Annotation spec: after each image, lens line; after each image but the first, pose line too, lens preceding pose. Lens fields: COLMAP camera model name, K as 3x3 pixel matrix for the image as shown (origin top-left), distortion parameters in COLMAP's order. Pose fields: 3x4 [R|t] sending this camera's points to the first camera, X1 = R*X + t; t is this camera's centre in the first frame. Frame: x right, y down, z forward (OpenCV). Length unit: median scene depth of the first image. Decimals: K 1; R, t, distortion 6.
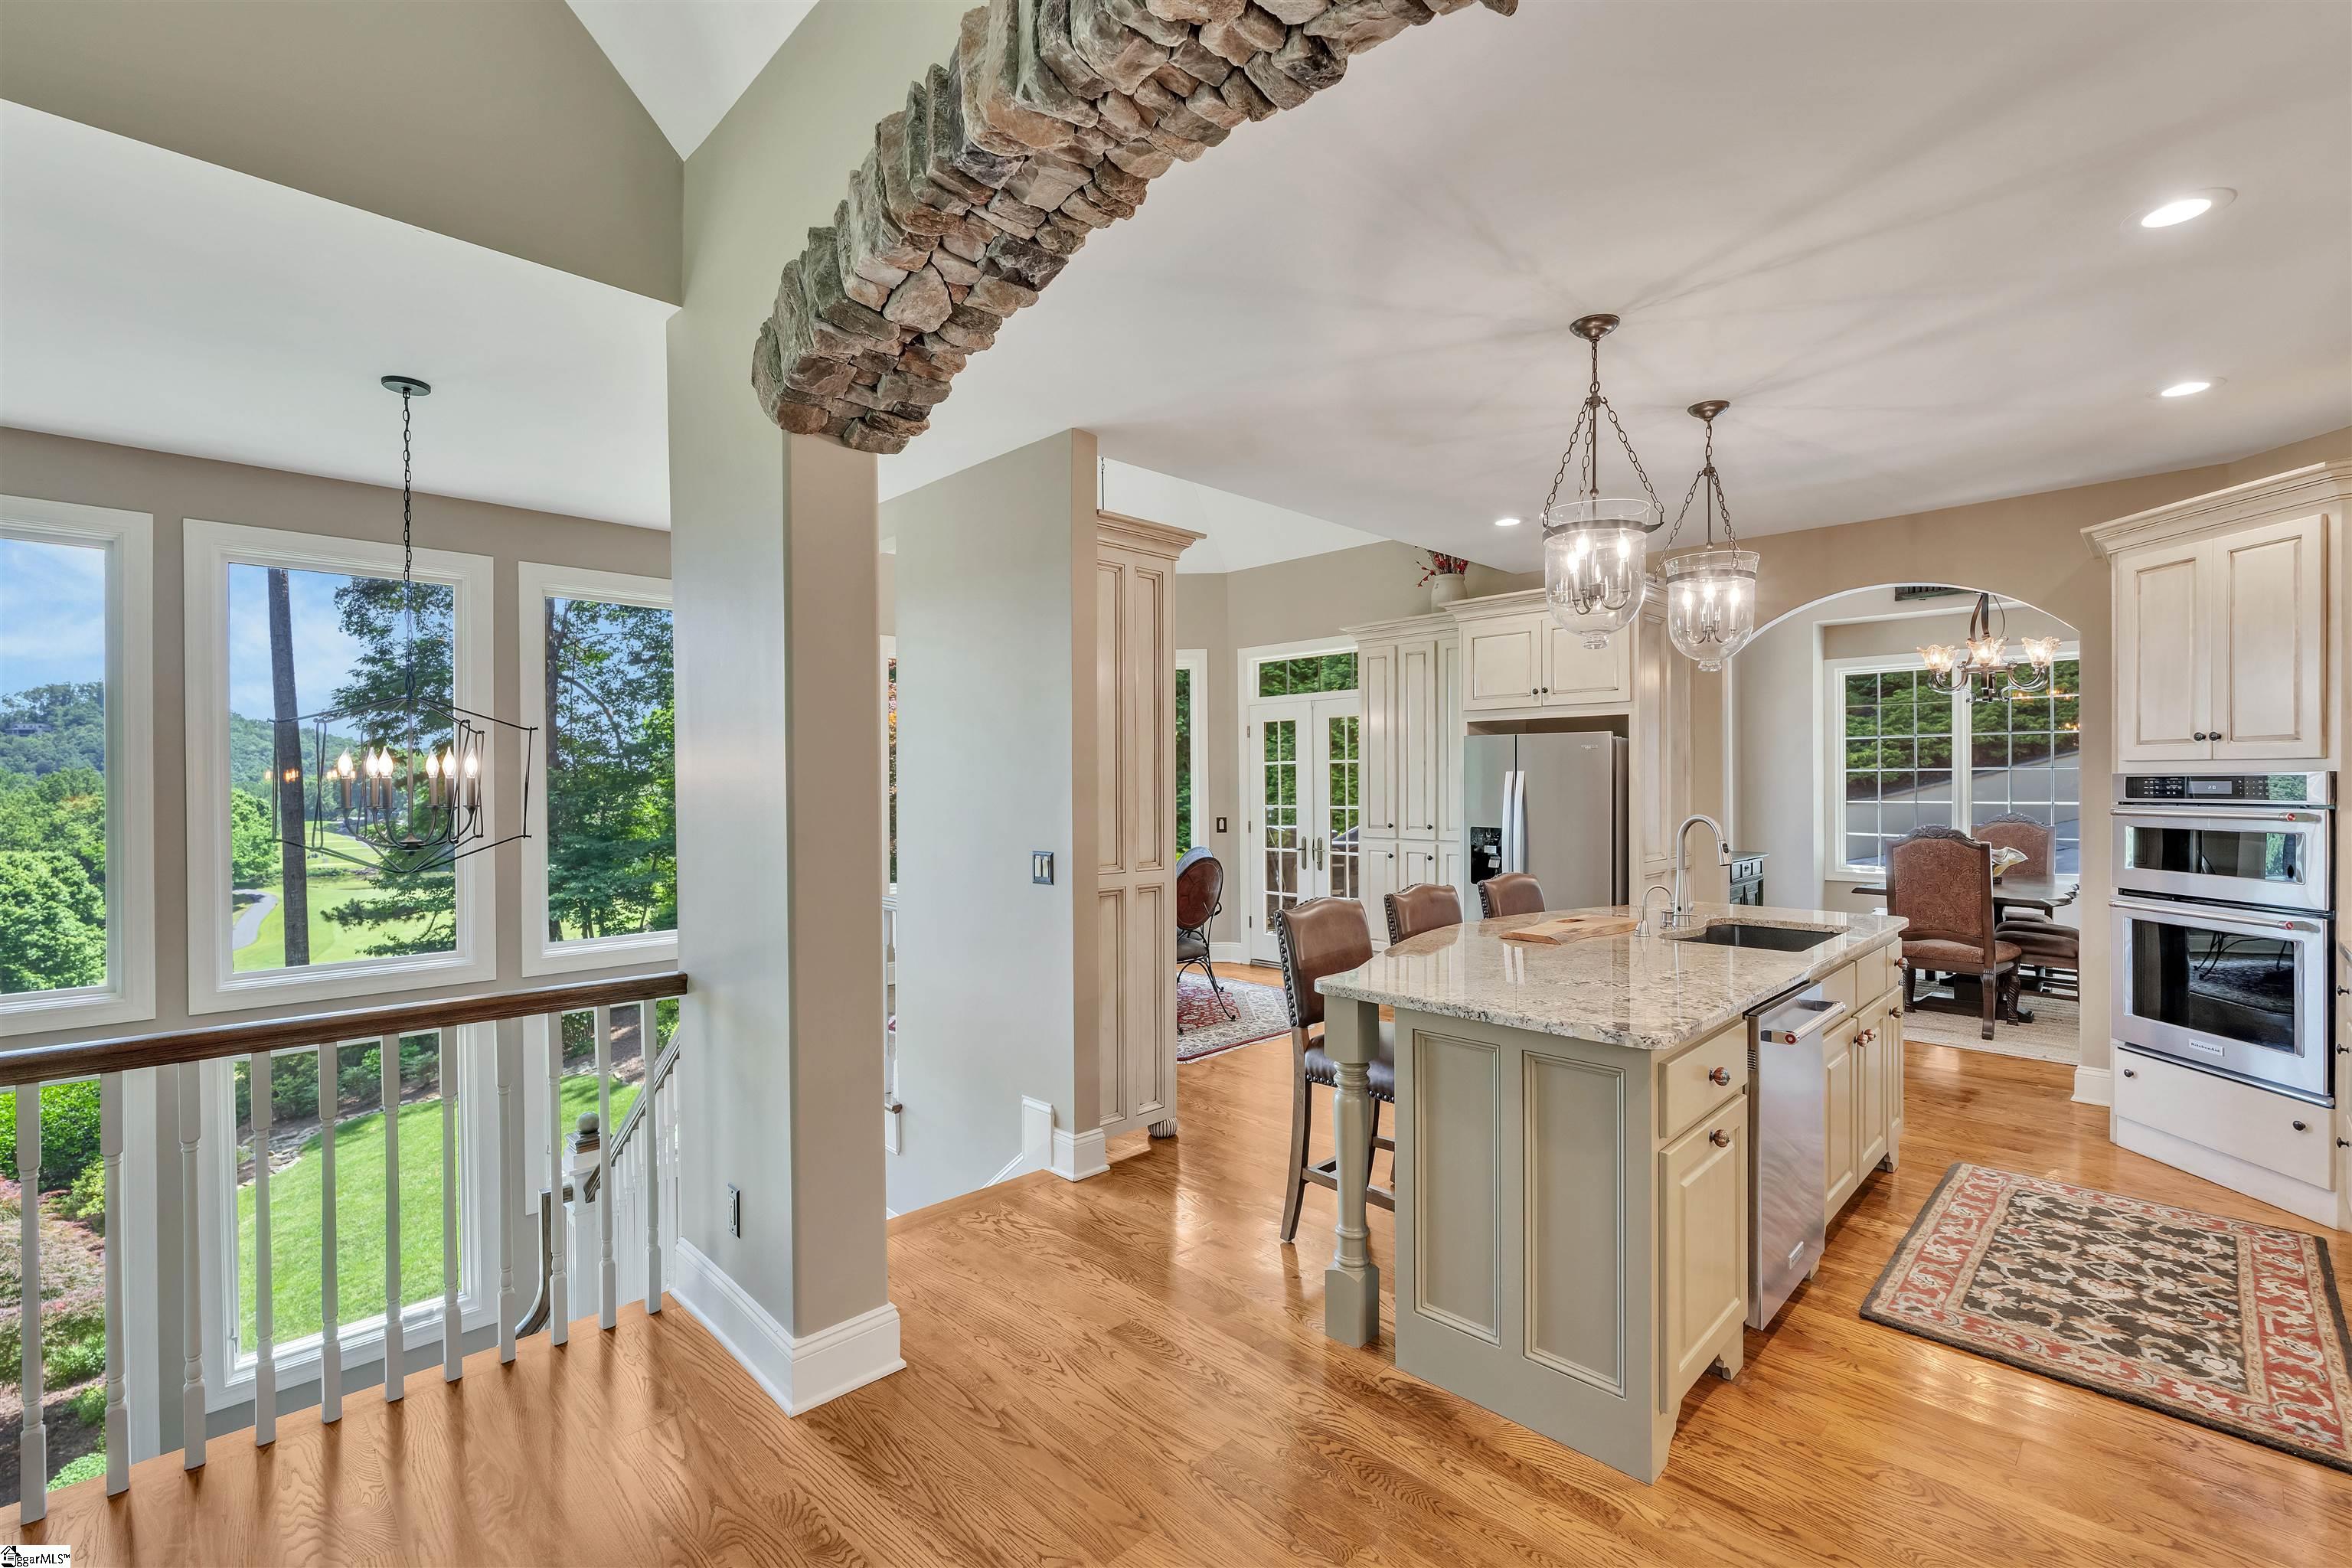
lens RADIAL K [[1030.1, 0, 1174.9], [0, 1030.1, 787.6], [0, 0, 1]] dist [-0.003369, -0.000052]
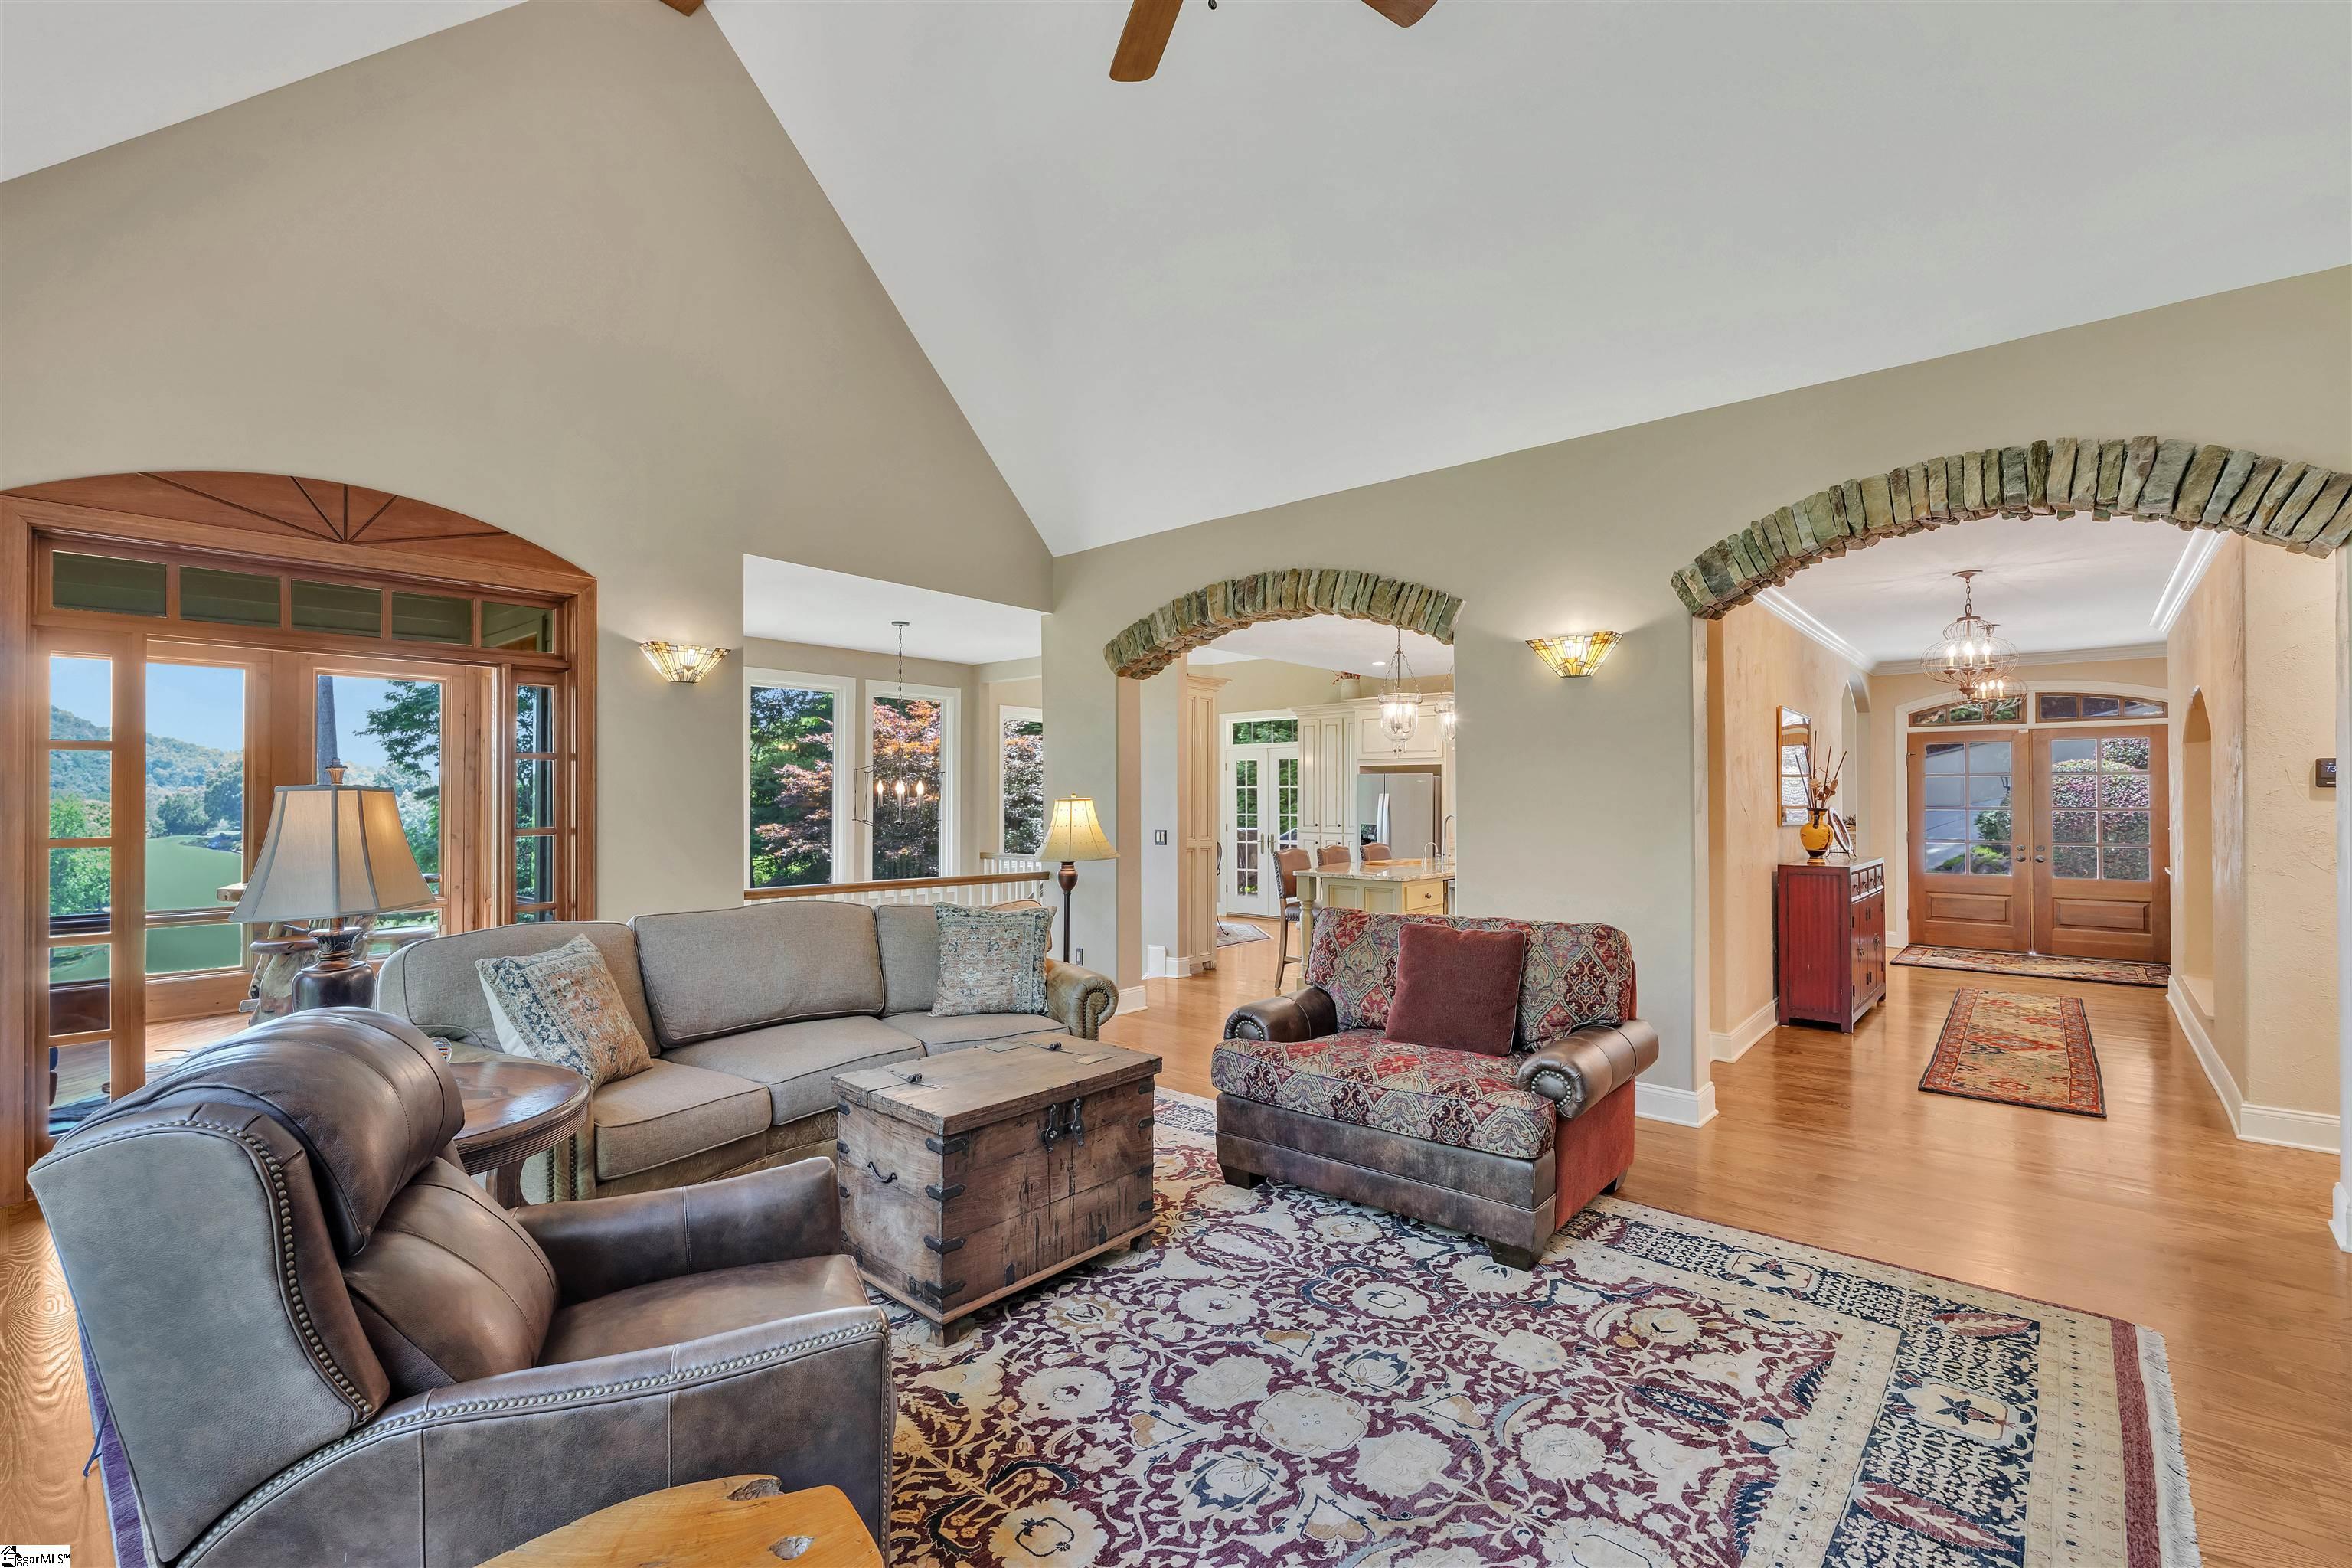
lens RADIAL K [[1030.1, 0, 1174.9], [0, 1030.1, 787.6], [0, 0, 1]] dist [-0.003369, -0.000052]
pose [[0.996778, 0.008009, 0.079803, -0.191390], [-0.006592, 0.999816, -0.018006, 0.008578], [-0.079933, 0.017422, 0.996648, -0.812007]]
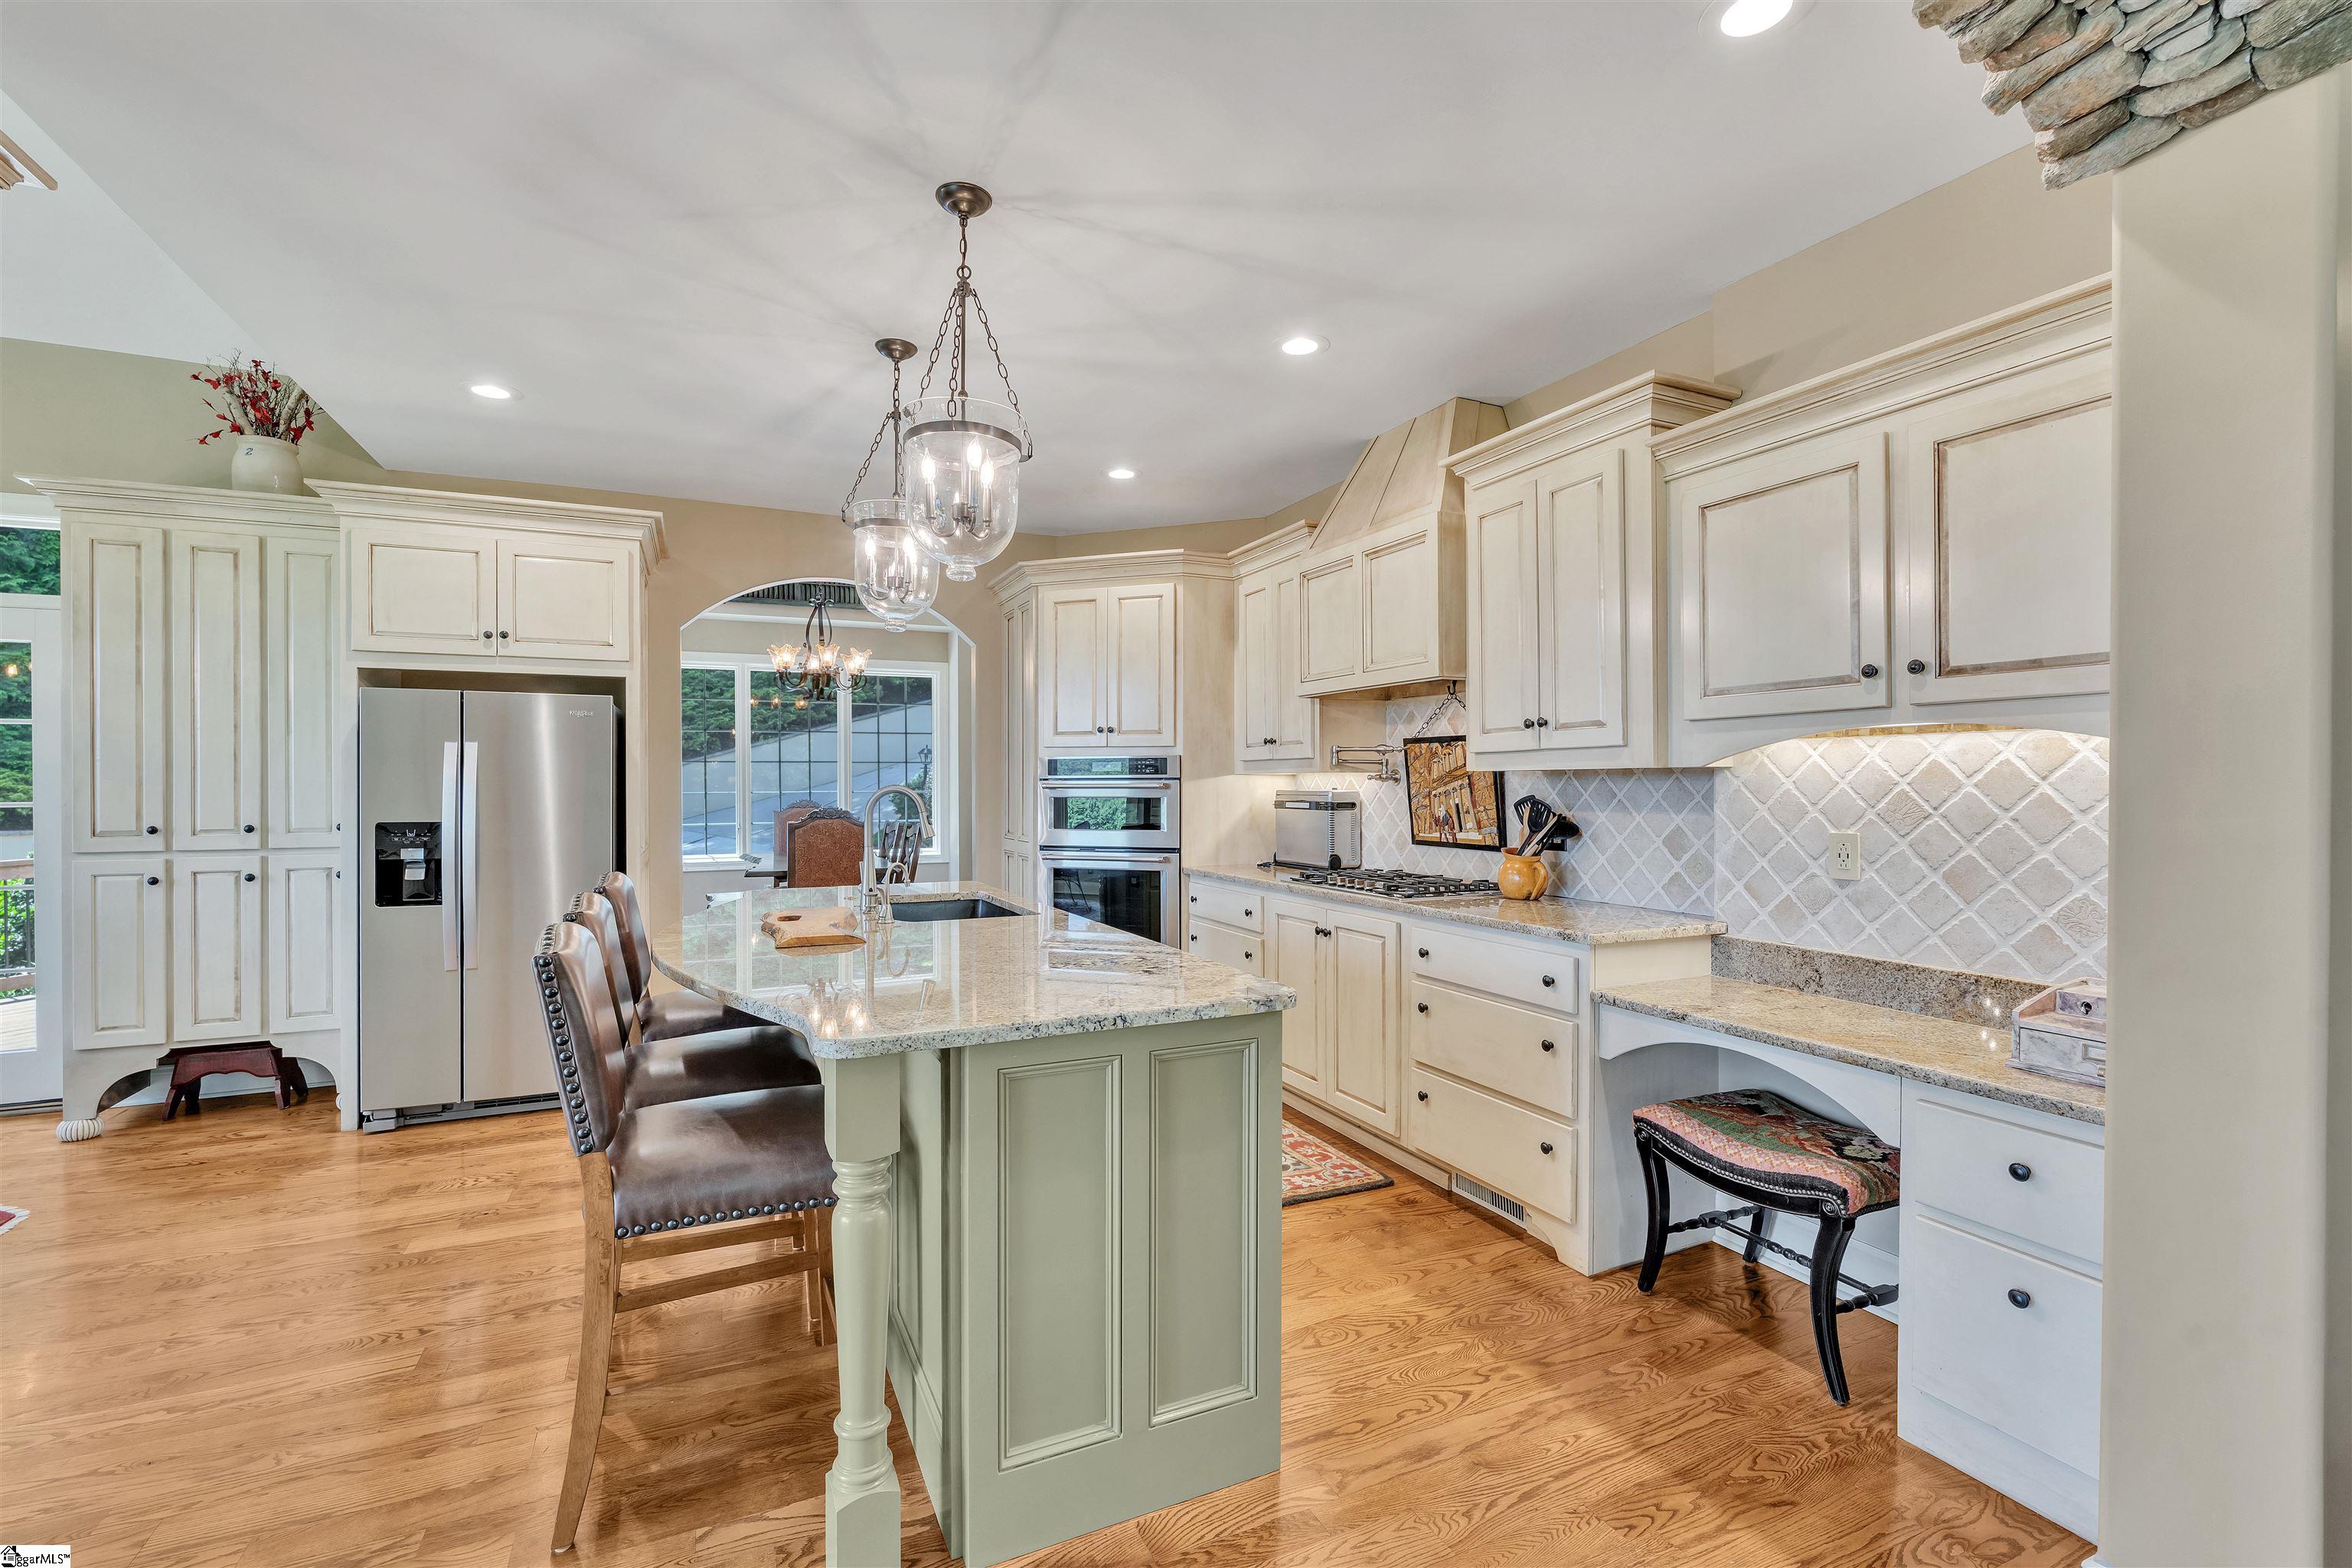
lens RADIAL K [[1026.3, 0, 1169.5], [0, 1026.3, 787.2], [0, 0, 1]] dist [-0.004043, -0.000805]
pose [[0.338861, -0.001523, 0.940835, -0.174063], [0.006043, 0.999982, -0.000558, 0.018850], [-0.940817, 0.005874, 0.338864, 0.293926]]
